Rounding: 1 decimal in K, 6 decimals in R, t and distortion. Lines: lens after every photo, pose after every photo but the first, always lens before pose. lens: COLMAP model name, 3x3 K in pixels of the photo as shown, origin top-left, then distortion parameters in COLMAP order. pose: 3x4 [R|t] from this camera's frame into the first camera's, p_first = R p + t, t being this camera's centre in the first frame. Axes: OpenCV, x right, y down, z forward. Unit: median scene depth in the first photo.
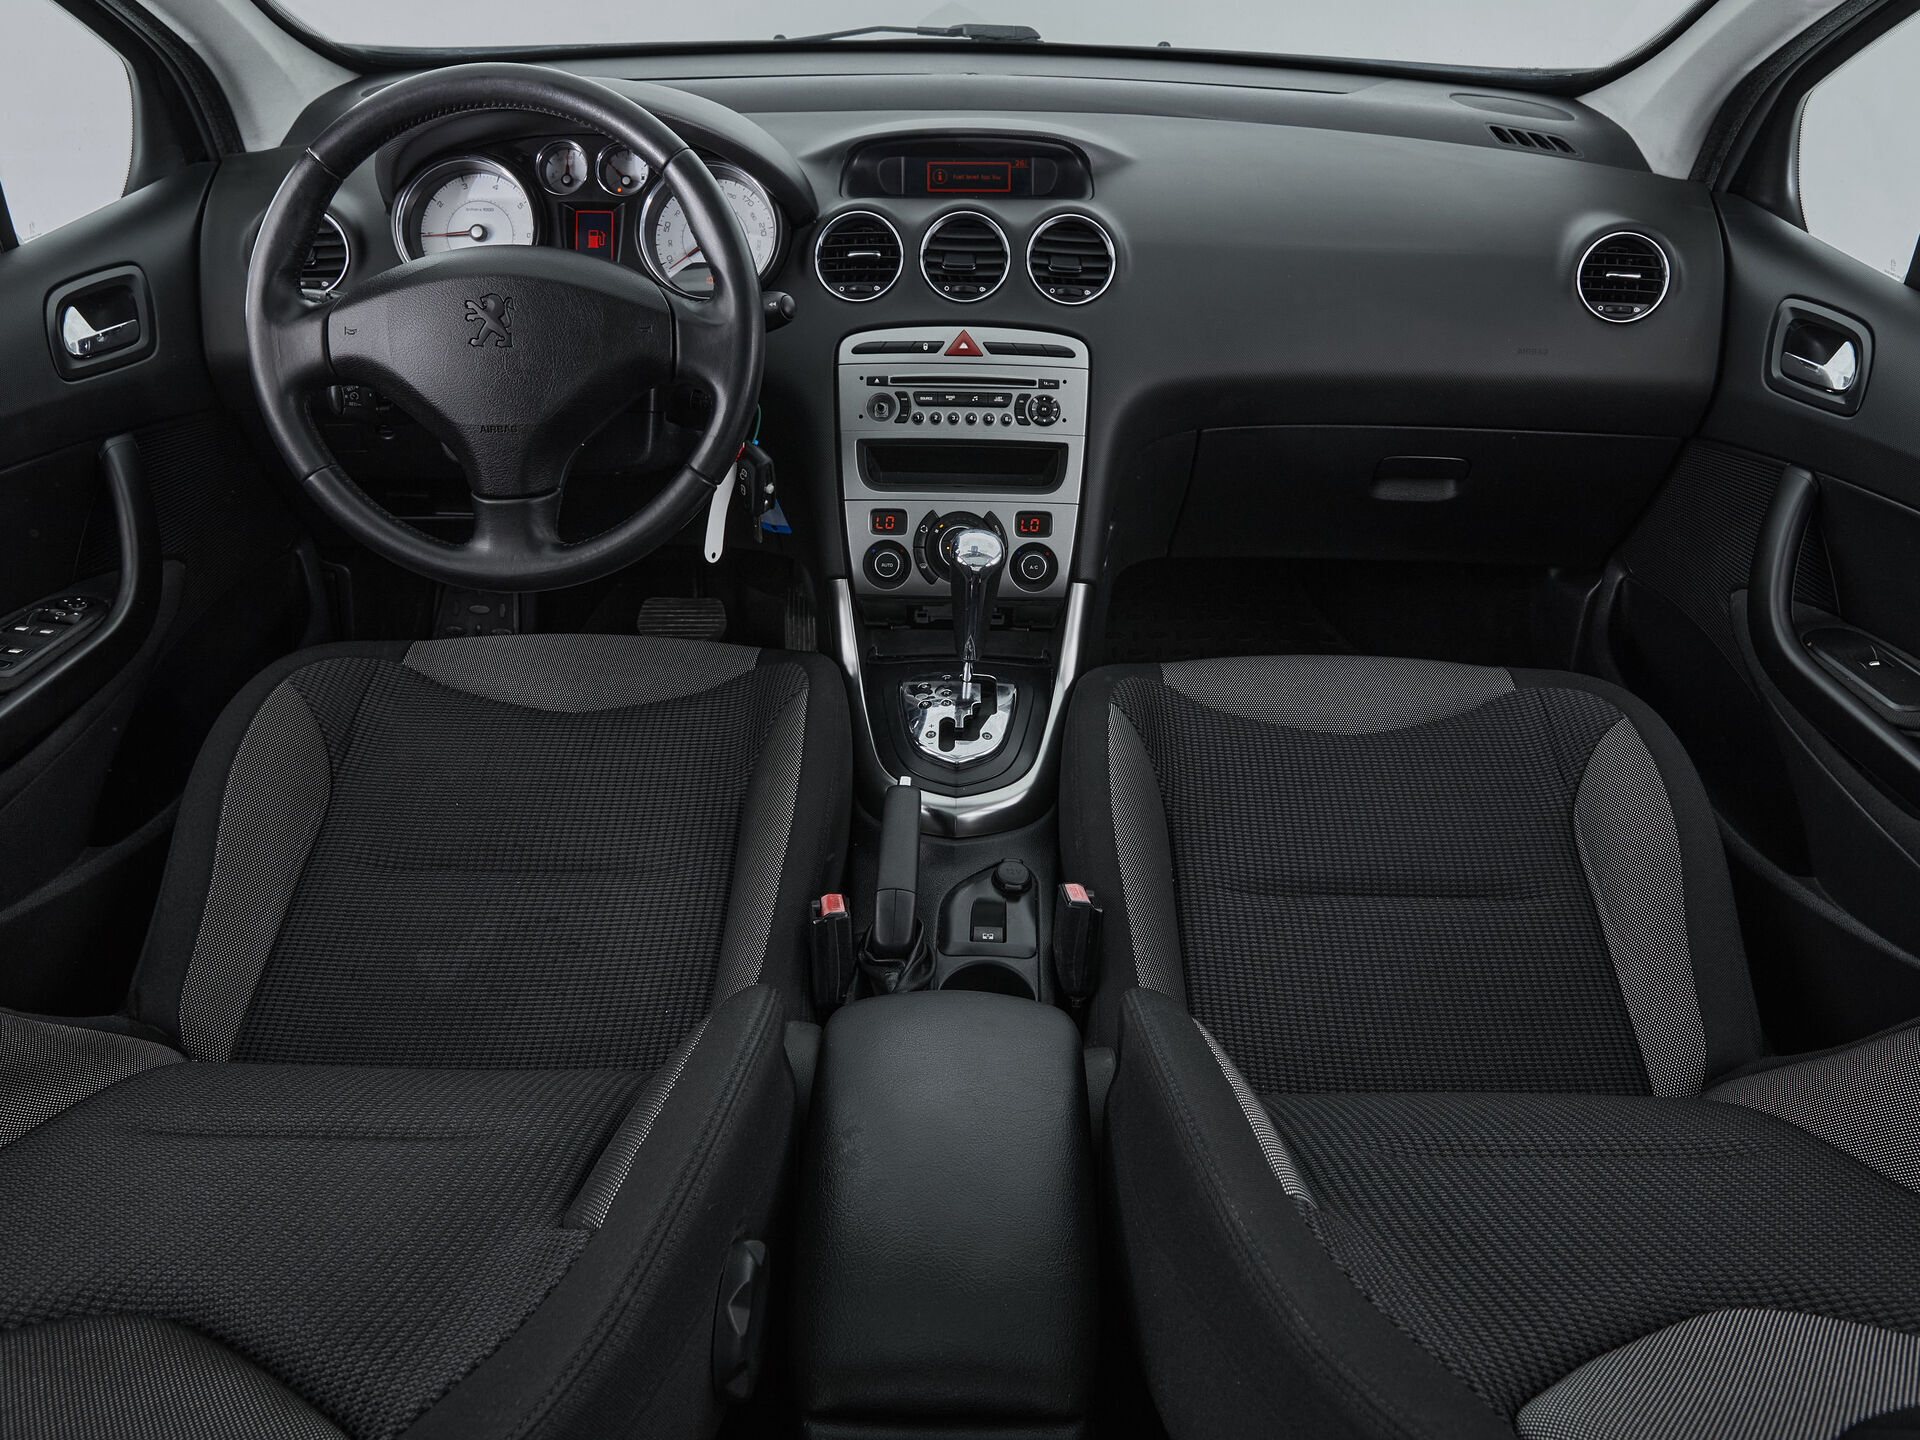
lens RADIAL K [[1458.6, 0, 973.3], [0, 1458.6, 699.3], [0, 0, 1]] dist [-0.006559, -0.000468]
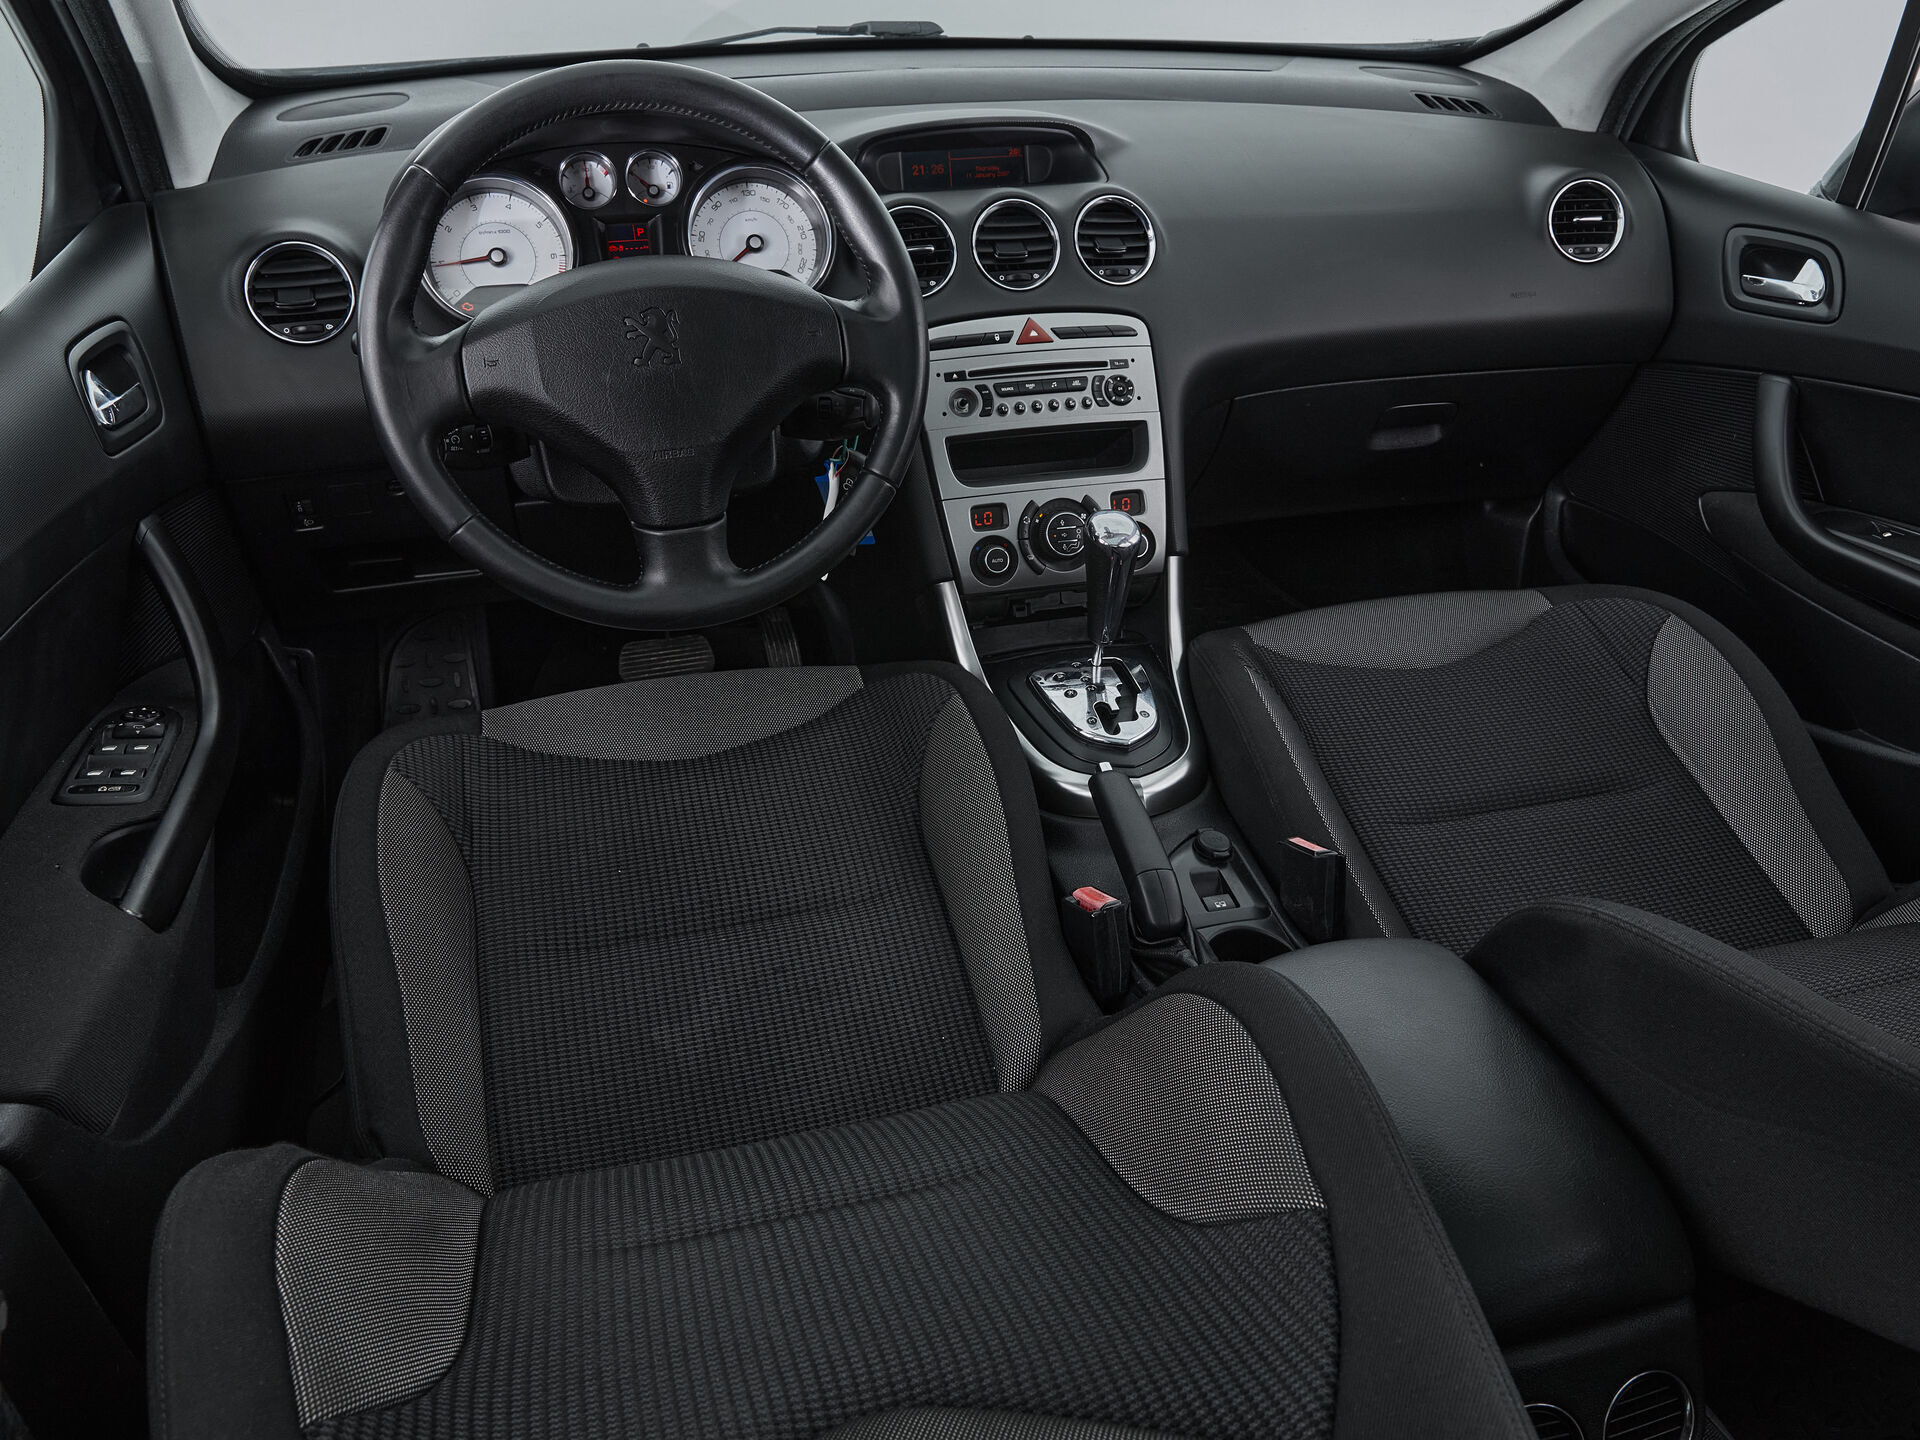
lens RADIAL K [[1469.7, 0, 960.0], [0, 1469.7, 720.0], [0, 0, 1]] dist [-0.009447, 0.002414]
pose [[0.961970, -0.146335, 0.230650, -0.323759], [0.147045, 0.989028, 0.014206, -0.003552], [-0.230198, 0.020250, 0.972933, 0.044080]]
